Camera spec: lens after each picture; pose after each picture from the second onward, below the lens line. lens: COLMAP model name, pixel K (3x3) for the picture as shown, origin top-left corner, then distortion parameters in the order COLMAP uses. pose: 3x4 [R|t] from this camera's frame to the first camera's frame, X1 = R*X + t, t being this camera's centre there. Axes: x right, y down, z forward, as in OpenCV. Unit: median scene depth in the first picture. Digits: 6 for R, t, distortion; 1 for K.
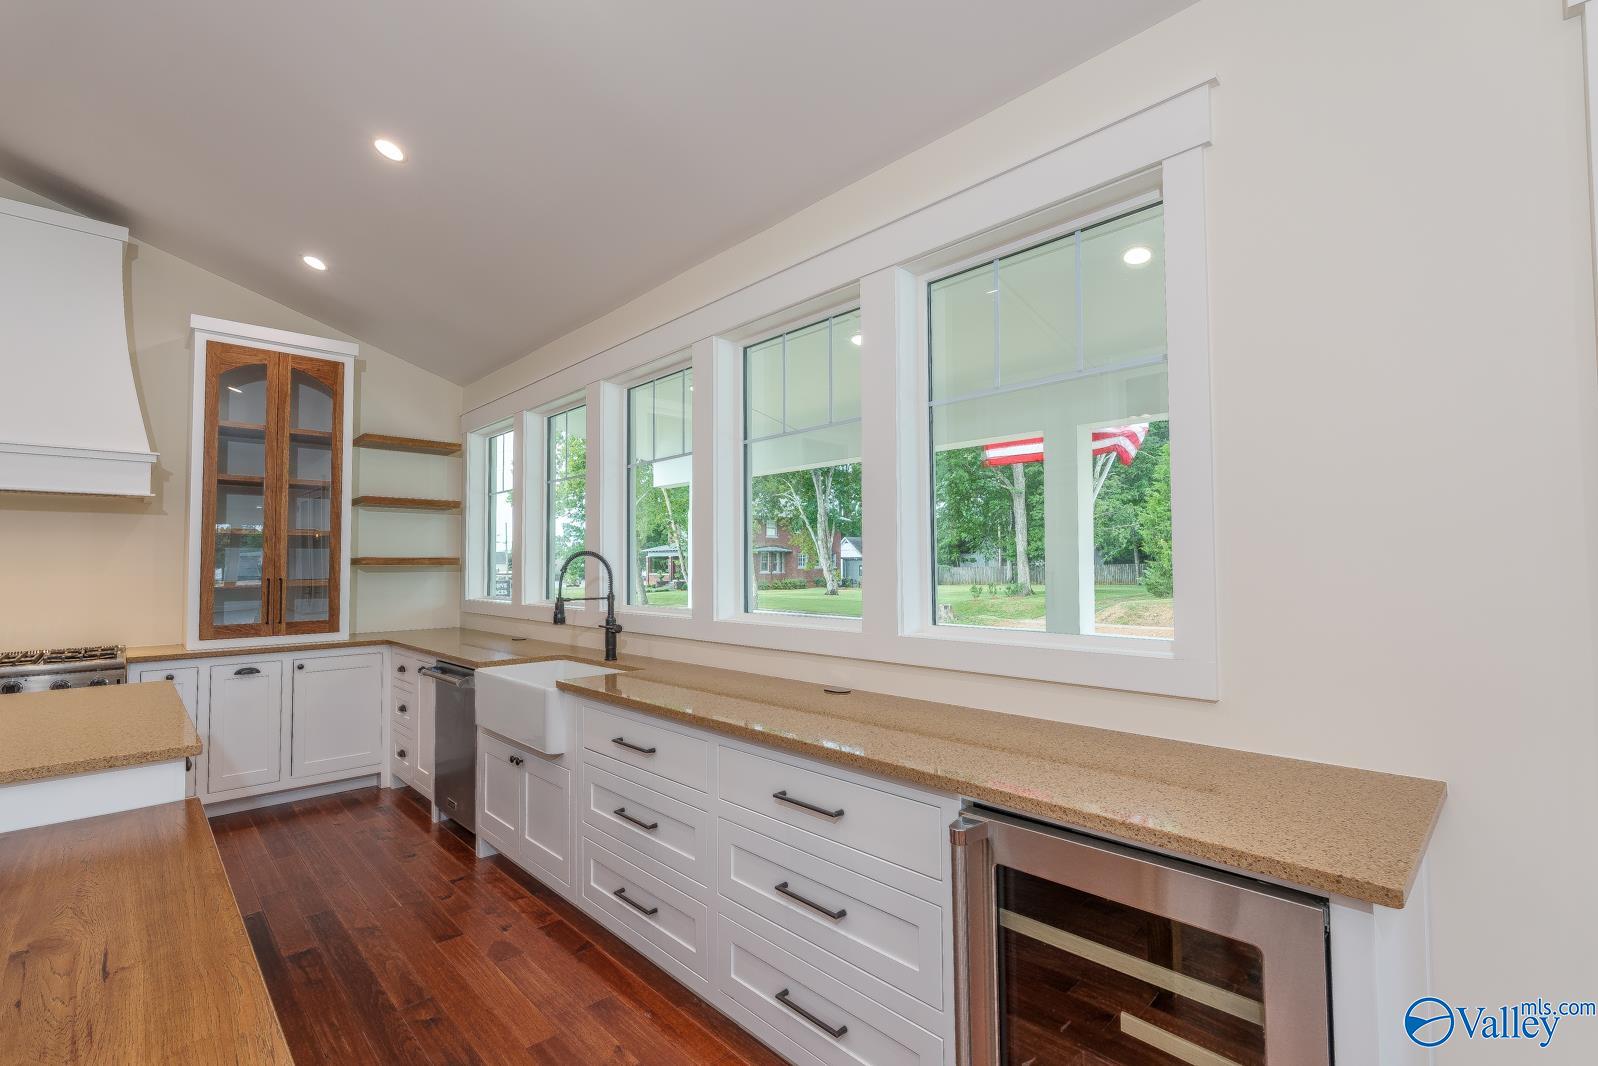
lens RADIAL K [[705.3, 0, 801.8], [0, 705.3, 539.0], [0, 0, 1]] dist [-0.002597, 0.000038]
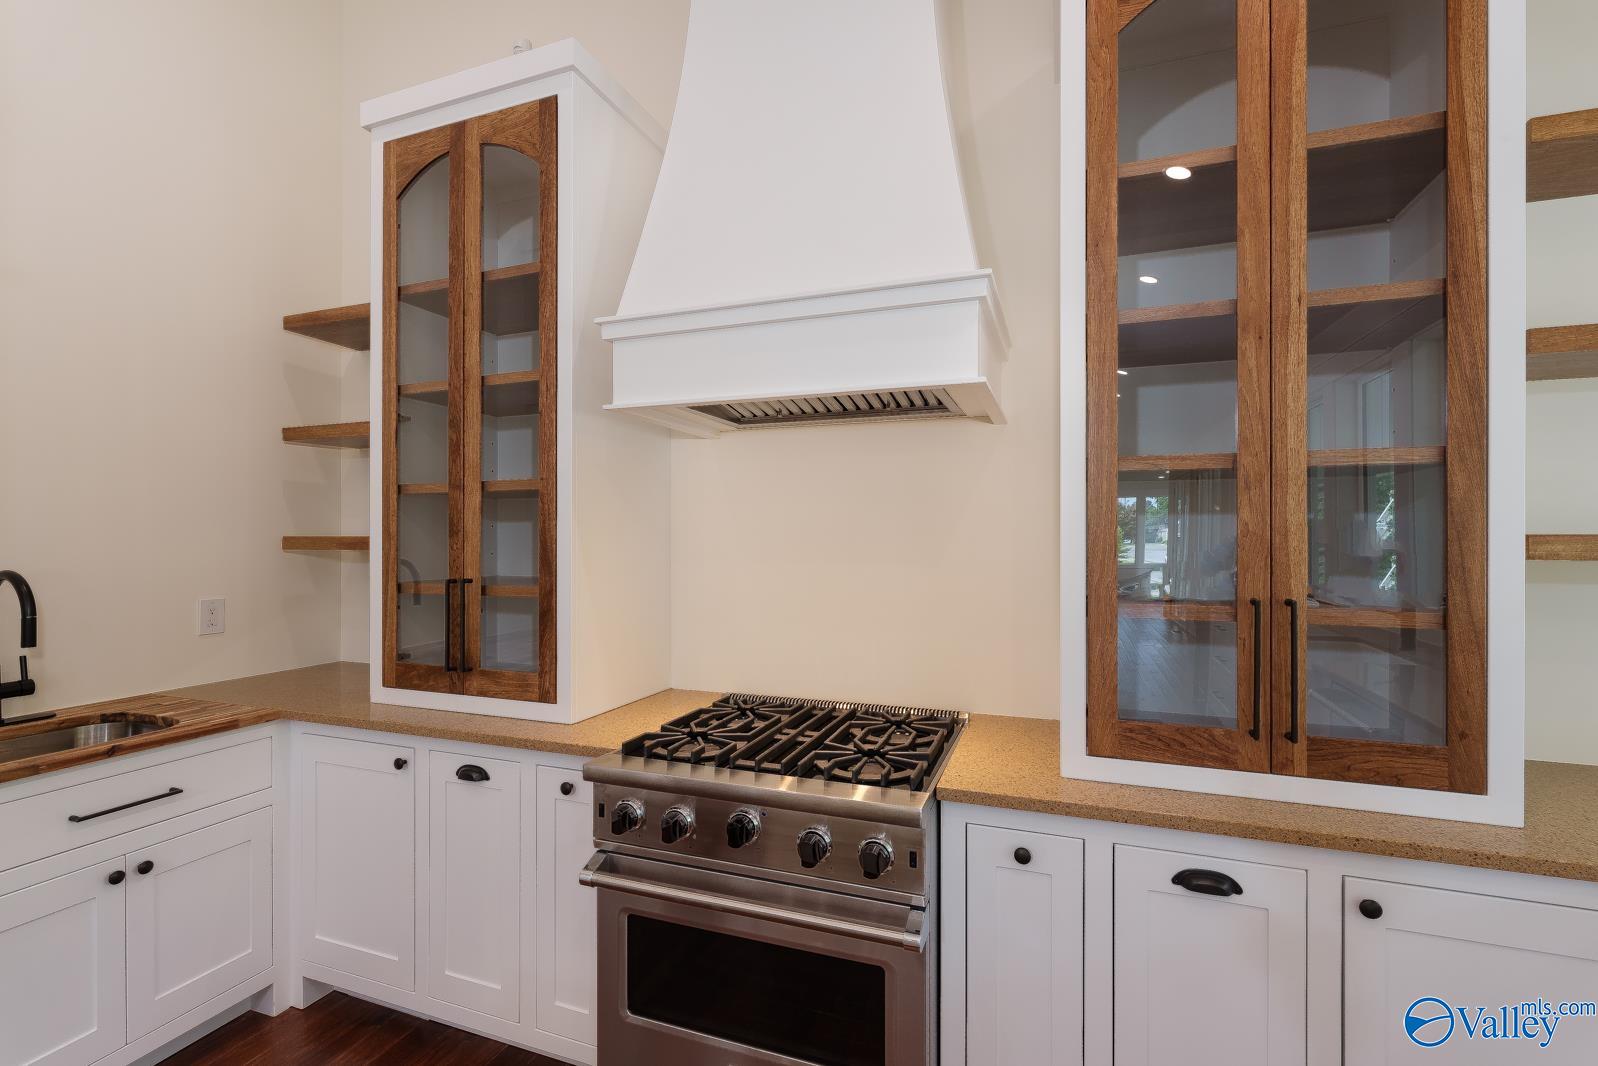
lens RADIAL K [[705.4, 0, 801.1], [0, 705.4, 536.5], [0, 0, 1]] dist [-0.001417, -0.000370]
pose [[0.432405, 0.005911, -0.901660, -0.569932], [0.030412, 0.999314, 0.021136, 0.012659], [0.901166, -0.036561, 0.431929, 0.687726]]
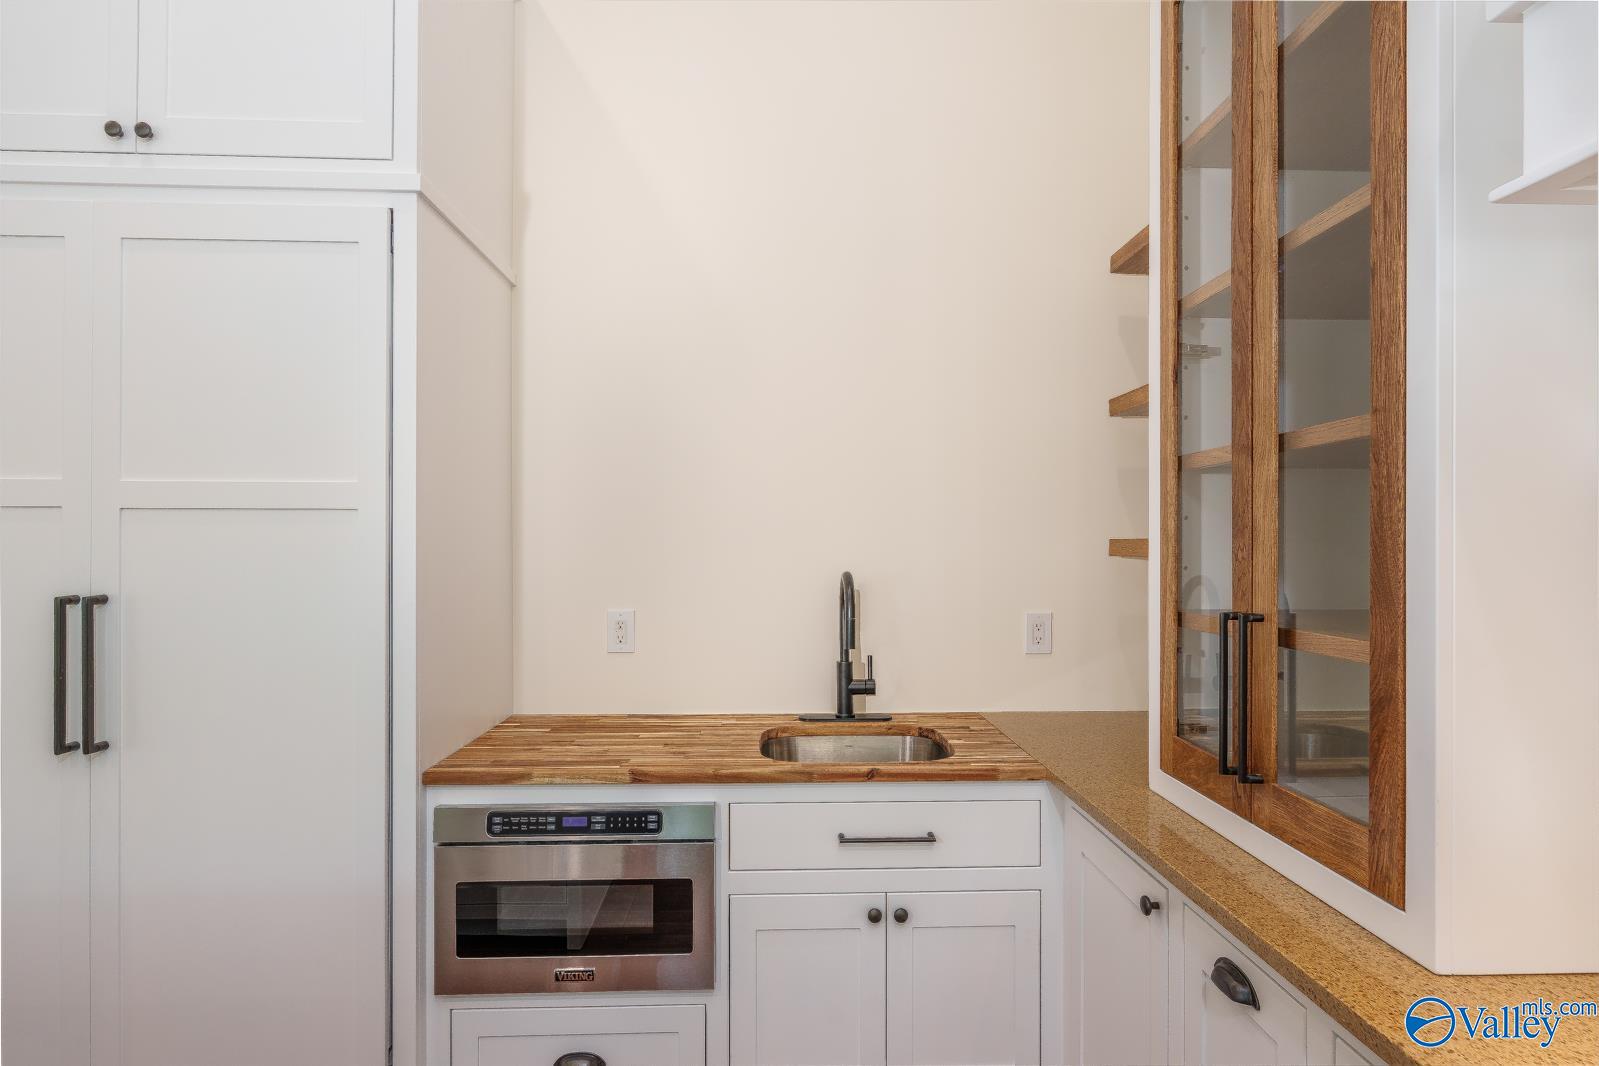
lens RADIAL K [[855.8, 0, 811.8], [0, 855.8, 536.9], [0, 0, 1]] dist [0.002691, 0.001547]
pose [[-0.655160, 0.000666, -0.755489, -0.763416], [0.029536, 0.999258, -0.024732, 0.019343], [0.754912, -0.038518, -0.654694, 0.781705]]
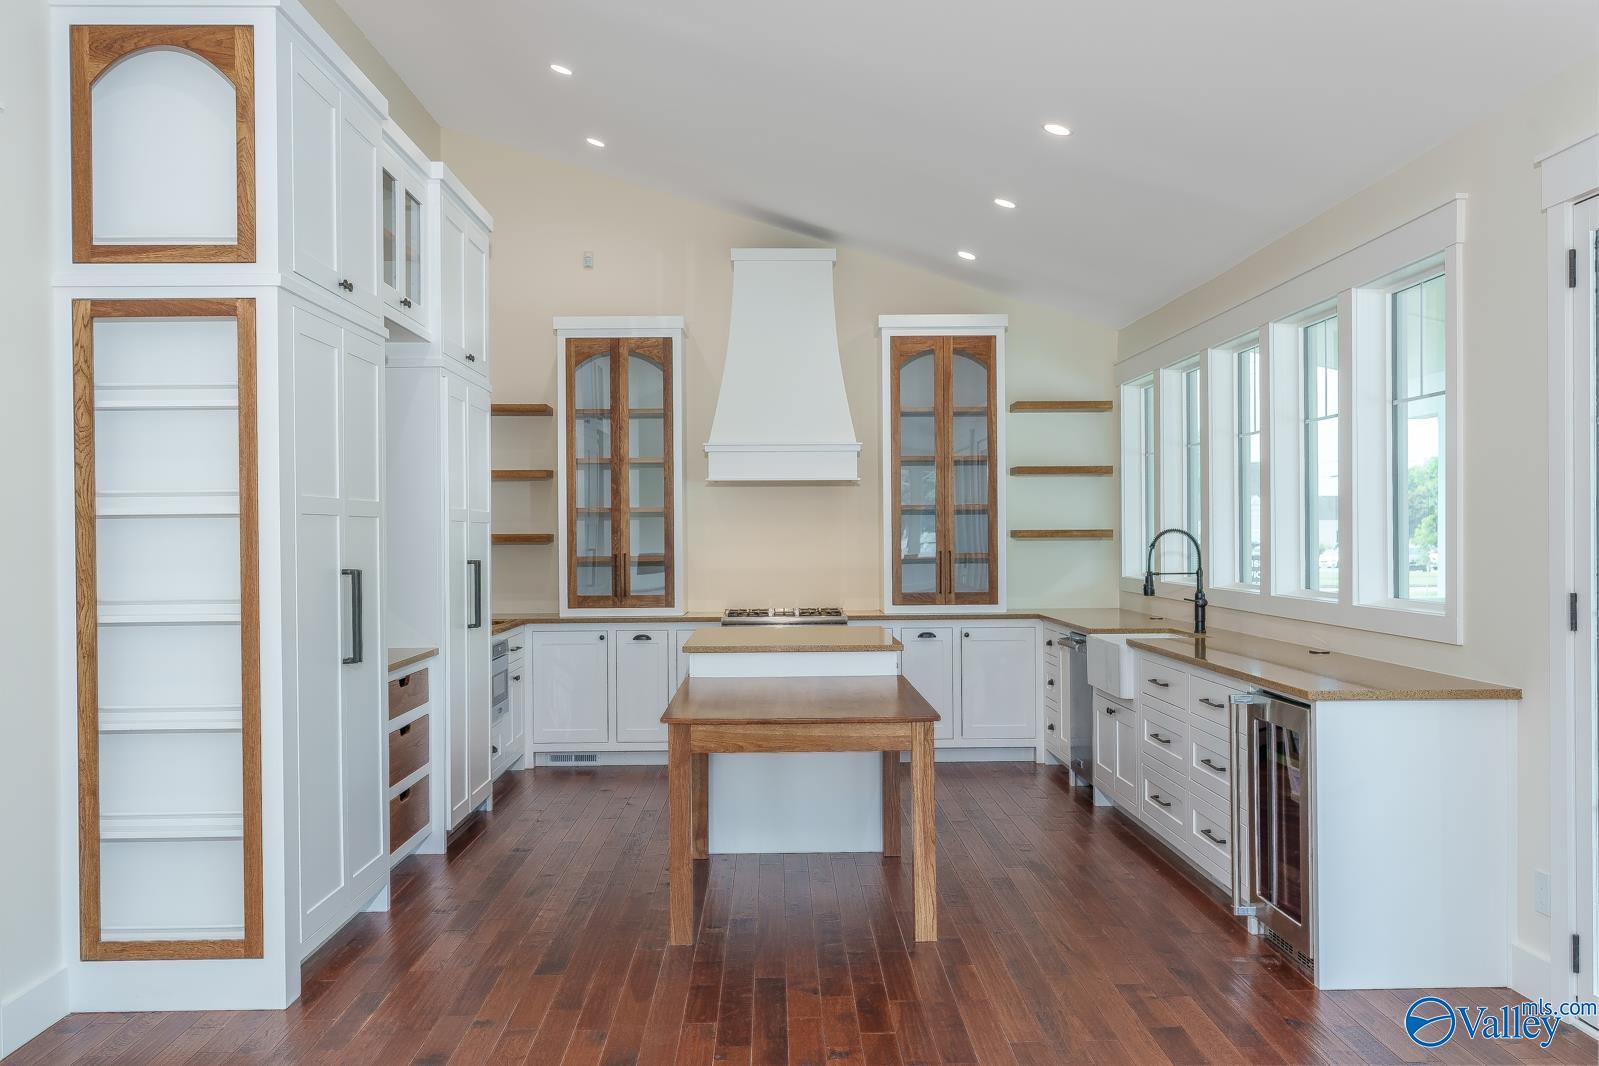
lens RADIAL K [[1584.1, 0, 799.5], [0, 1584.1, 533.0], [0, 0, 1]] dist [0.004197, 0.000322]
pose [[0.731623, 0.001356, -0.681708, 0.752310], [0.029348, 0.999008, 0.033483, -0.060188], [0.681077, -0.044504, 0.730858, -0.935611]]
